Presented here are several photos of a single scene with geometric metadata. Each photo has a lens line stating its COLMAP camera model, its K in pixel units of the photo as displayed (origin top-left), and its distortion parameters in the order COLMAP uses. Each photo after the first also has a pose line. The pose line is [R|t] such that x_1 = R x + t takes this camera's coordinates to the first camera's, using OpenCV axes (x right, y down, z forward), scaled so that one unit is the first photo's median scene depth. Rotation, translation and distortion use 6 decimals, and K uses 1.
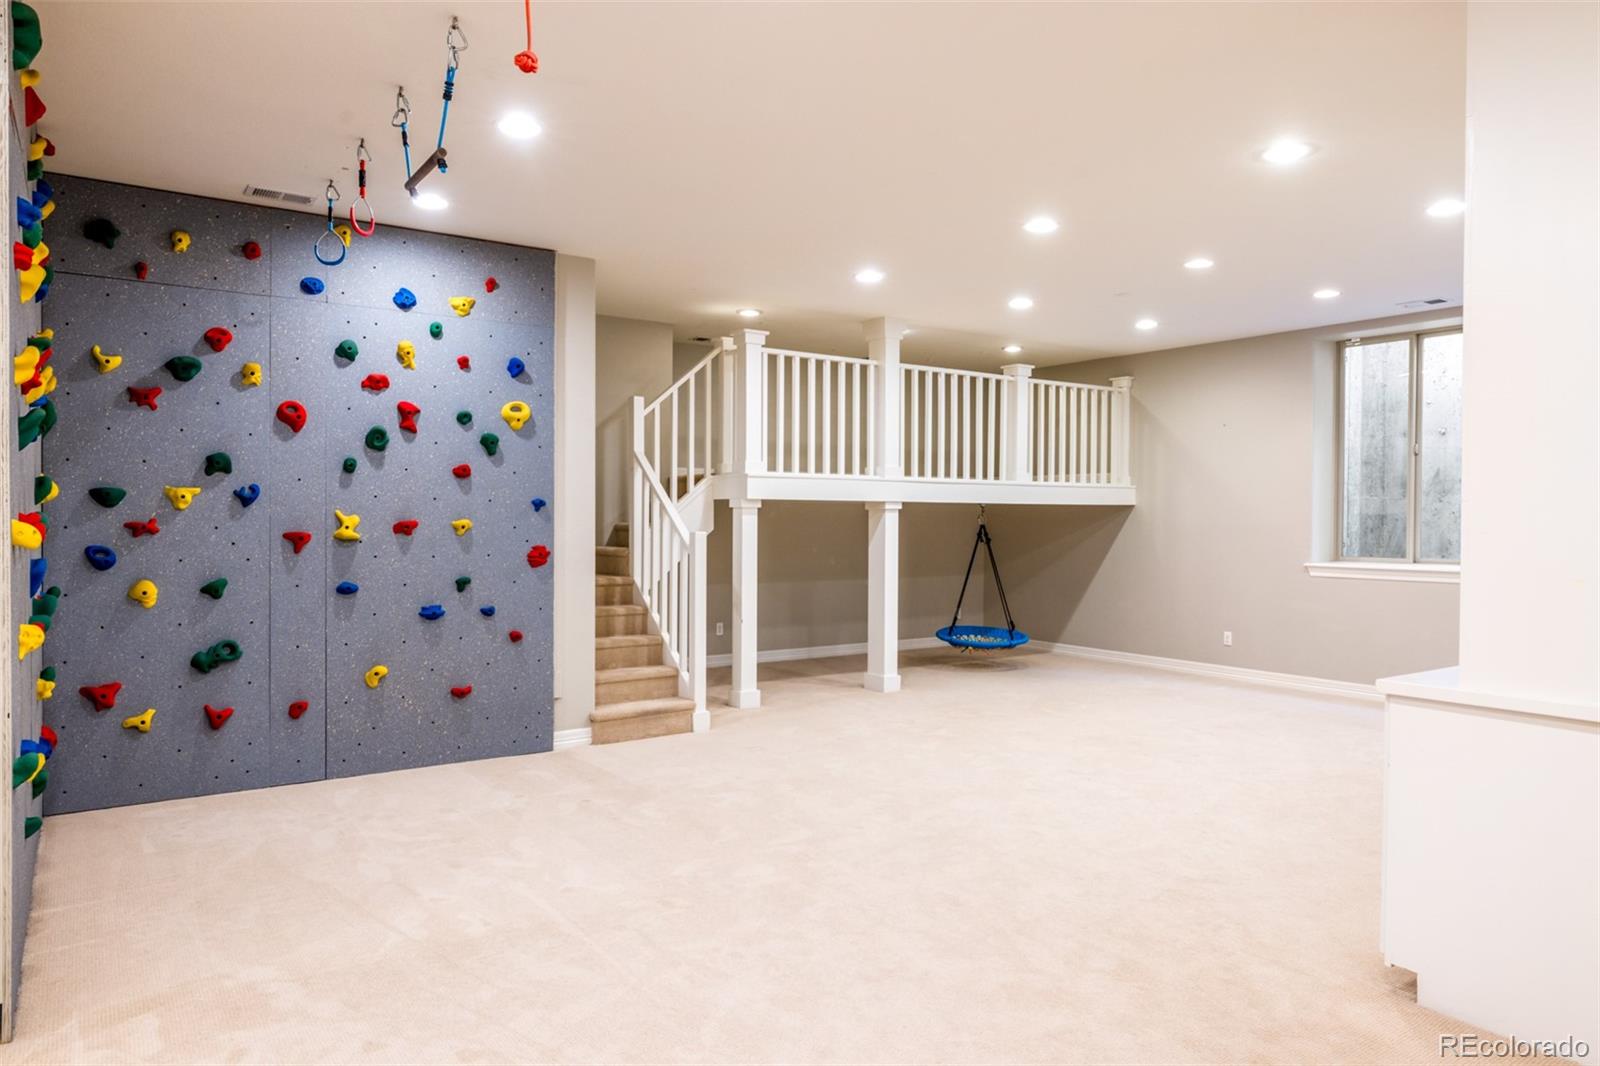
lens RADIAL K [[1056.6, 0, 799.2], [0, 1056.6, 534.6], [0, 0, 1]] dist [0.044667, 0.000291]
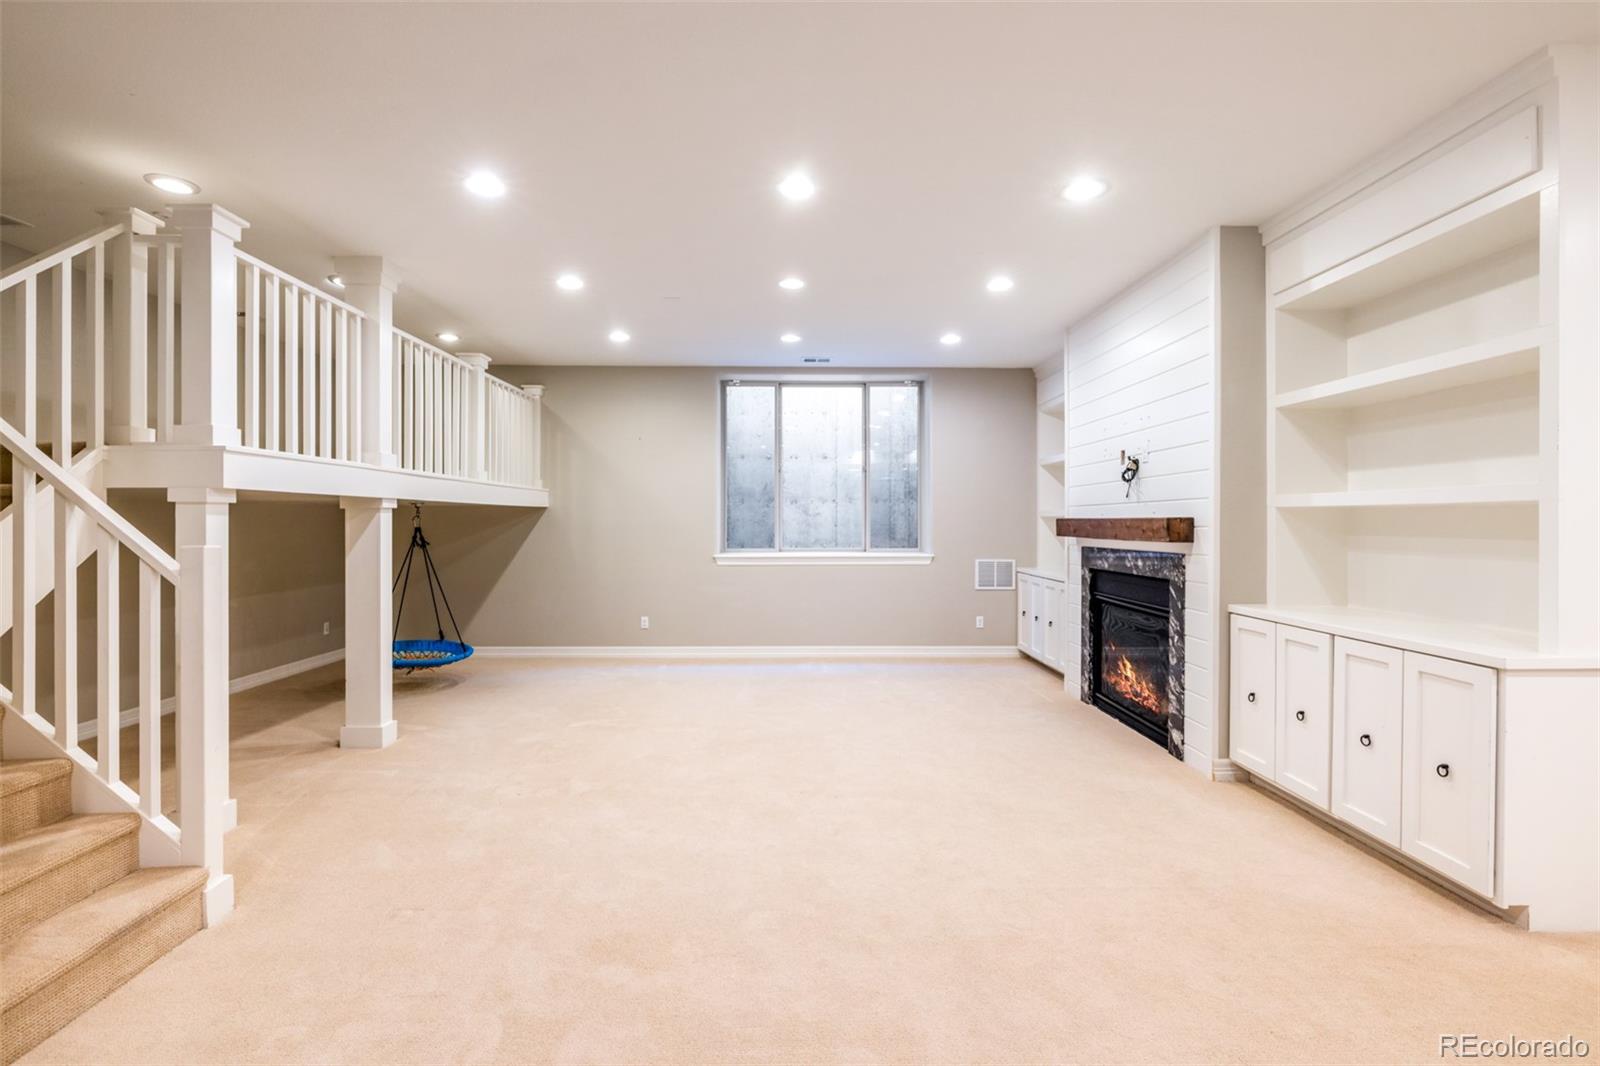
lens RADIAL K [[749.3, 0, 796.5], [0, 749.3, 524.1], [0, 0, 1]] dist [0.004461, 0.000444]
pose [[0.572110, -0.008747, 0.820130, -0.191308], [0.017867, 0.999839, -0.001800, -0.006015], [-0.819982, 0.015683, 0.572174, 0.439804]]
